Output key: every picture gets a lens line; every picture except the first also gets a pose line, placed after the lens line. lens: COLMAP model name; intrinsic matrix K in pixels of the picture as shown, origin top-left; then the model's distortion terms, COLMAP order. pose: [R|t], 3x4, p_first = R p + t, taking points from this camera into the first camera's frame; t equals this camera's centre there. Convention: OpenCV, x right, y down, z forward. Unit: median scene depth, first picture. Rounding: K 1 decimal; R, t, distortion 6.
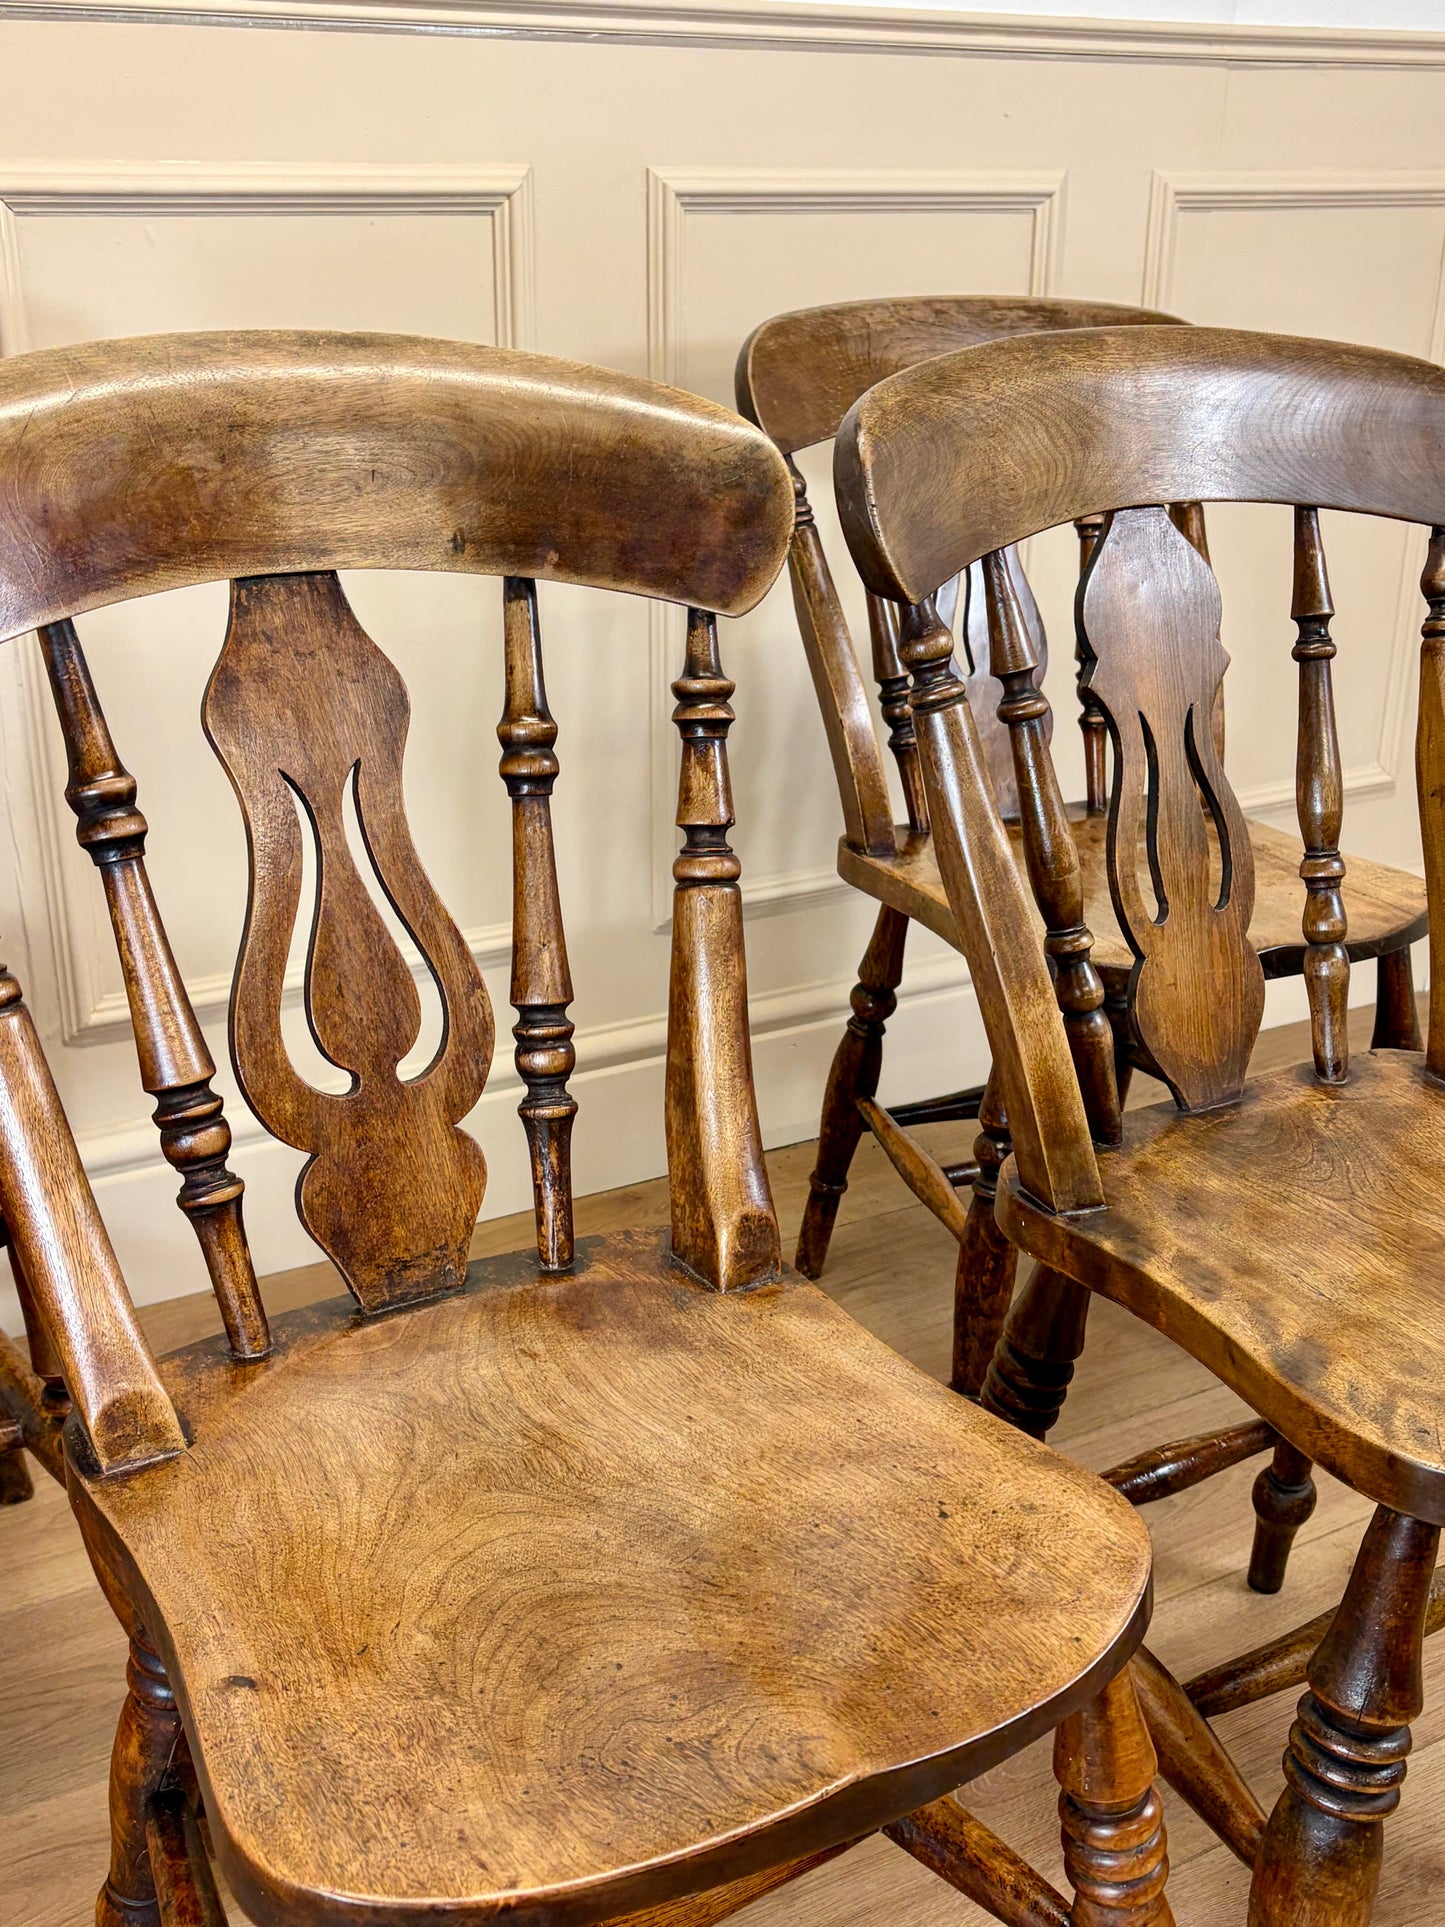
lens RADIAL K [[2000.8, 0, 713.8], [0, 2000.8, 974.1], [0, 0, 1]] dist [0.024777, 0.000000]
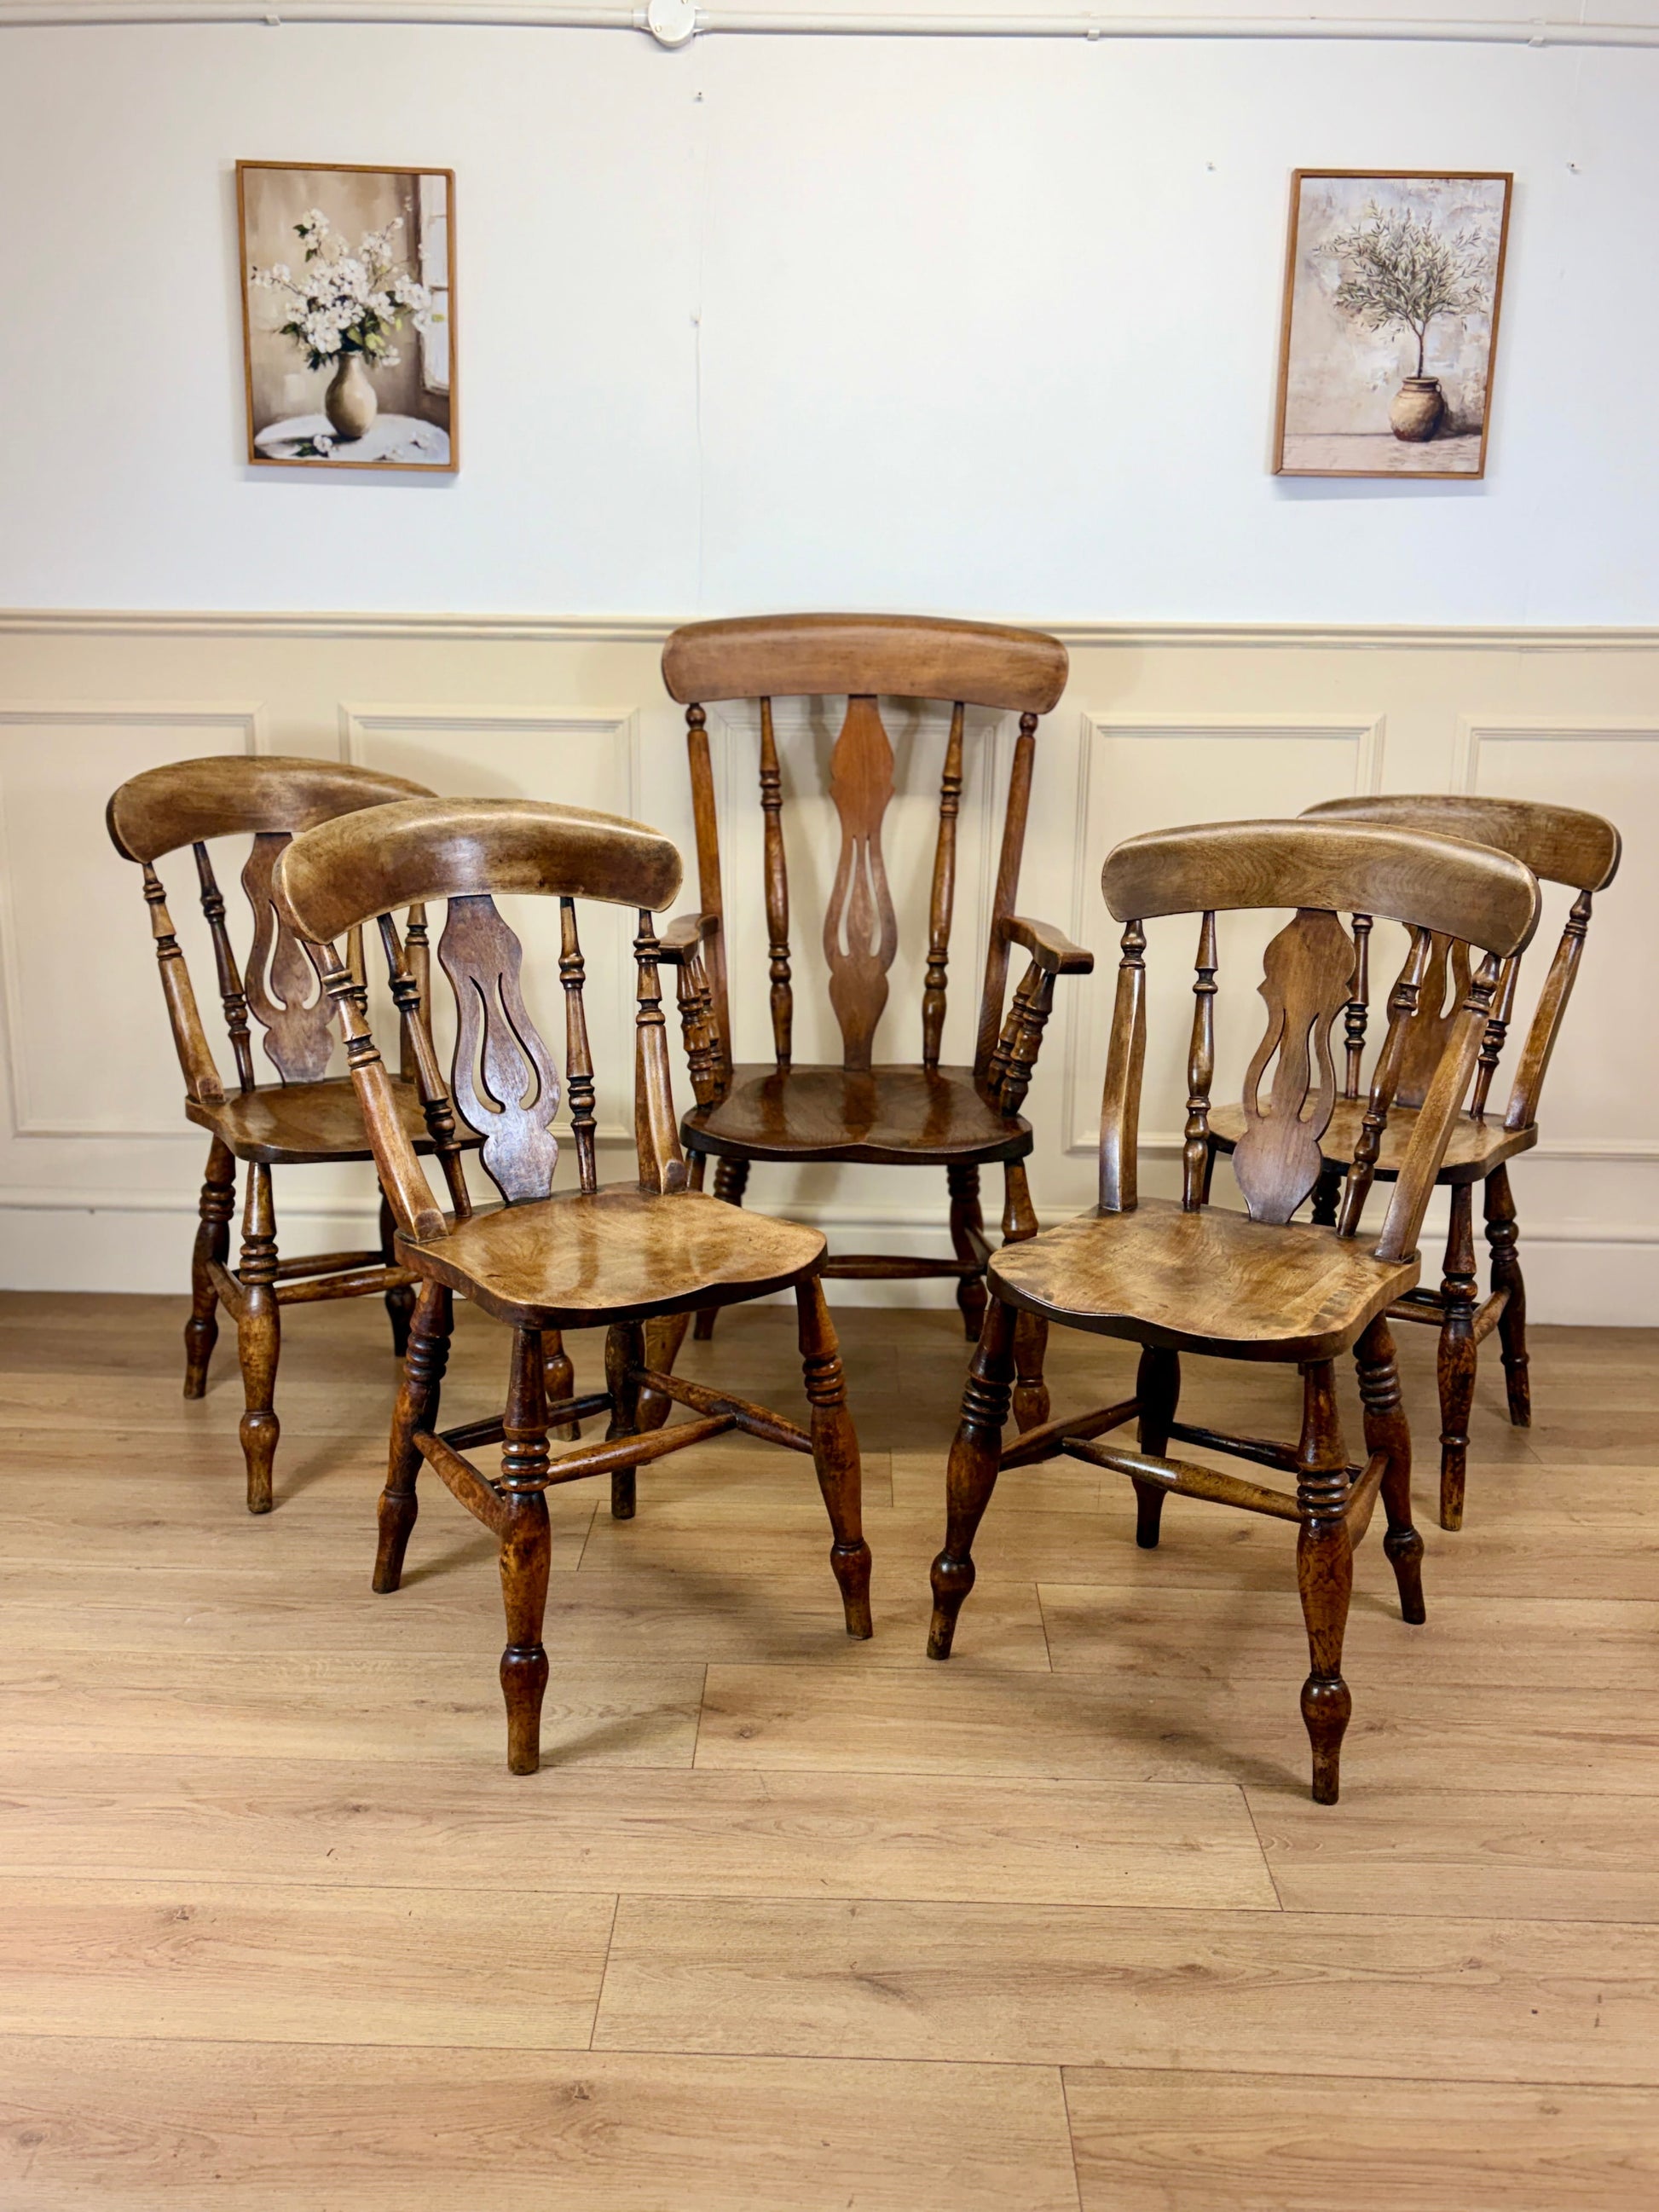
lens RADIAL K [[1949.1, 0, 816.2], [0, 1949.1, 1111.6], [0, 0, 1]] dist [0.024544, -0.006236]
pose [[0.857809, 0.125877, -0.498316, 0.598835], [-0.194977, 0.976771, -0.088899, 0.128964], [0.475550, 0.173418, 0.862426, -0.484438]]
